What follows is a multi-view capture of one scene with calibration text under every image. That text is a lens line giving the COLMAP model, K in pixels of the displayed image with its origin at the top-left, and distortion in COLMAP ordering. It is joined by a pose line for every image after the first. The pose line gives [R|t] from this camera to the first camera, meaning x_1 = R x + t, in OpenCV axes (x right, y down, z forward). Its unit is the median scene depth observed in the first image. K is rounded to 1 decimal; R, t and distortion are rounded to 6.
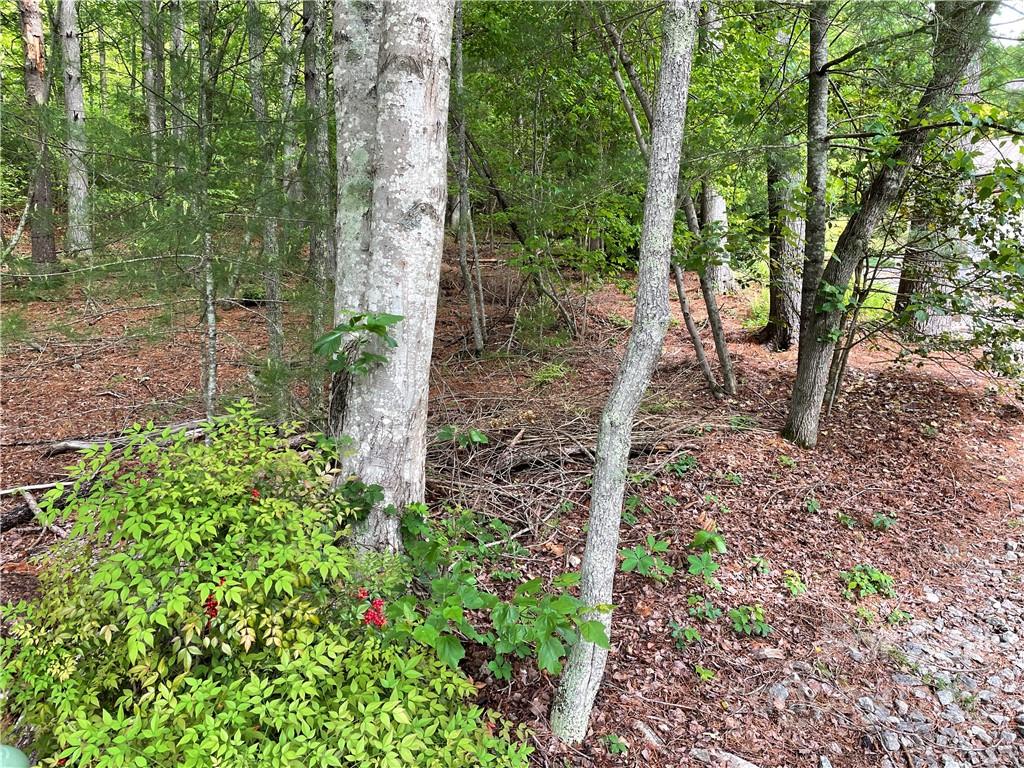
lens RADIAL K [[834.8, 0, 512.0], [0, 834.8, 384.0], [0, 0, 1]] dist [0.107828, -0.166793]
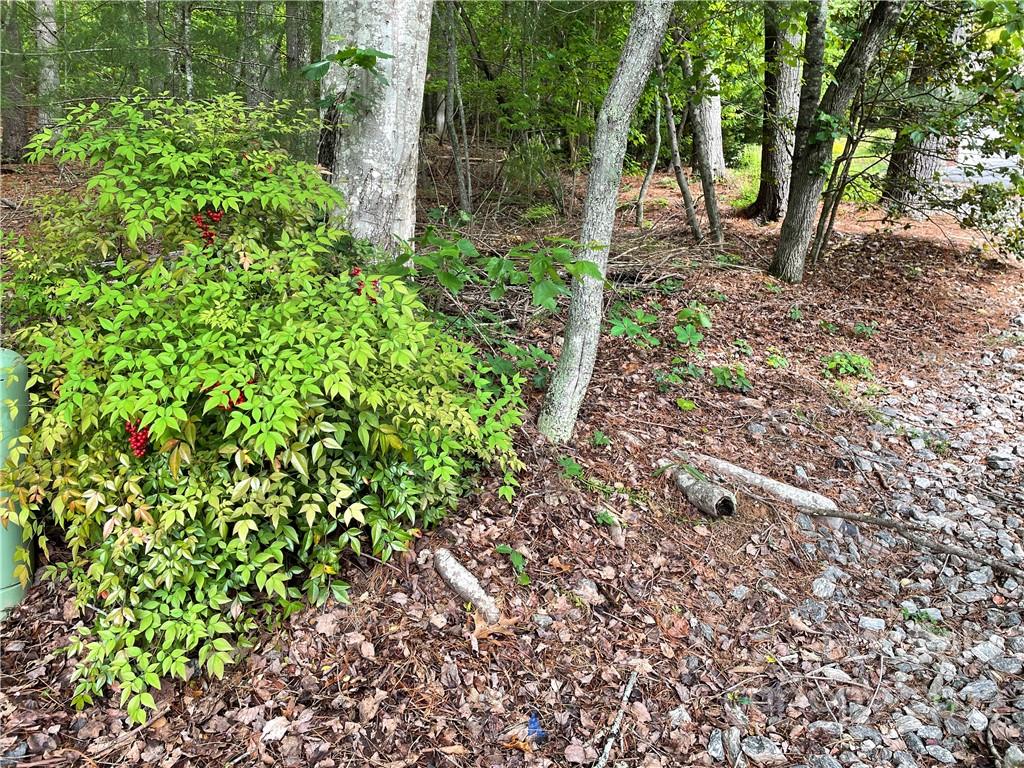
lens RADIAL K [[834.8, 0, 512.0], [0, 834.8, 384.0], [0, 0, 1]] dist [0.107828, -0.166793]
pose [[0.999594, 0.018436, 0.021738, -0.006403], [-0.020535, 0.994706, 0.100686, 0.167584], [-0.019767, -0.101092, 0.994681, -0.009438]]
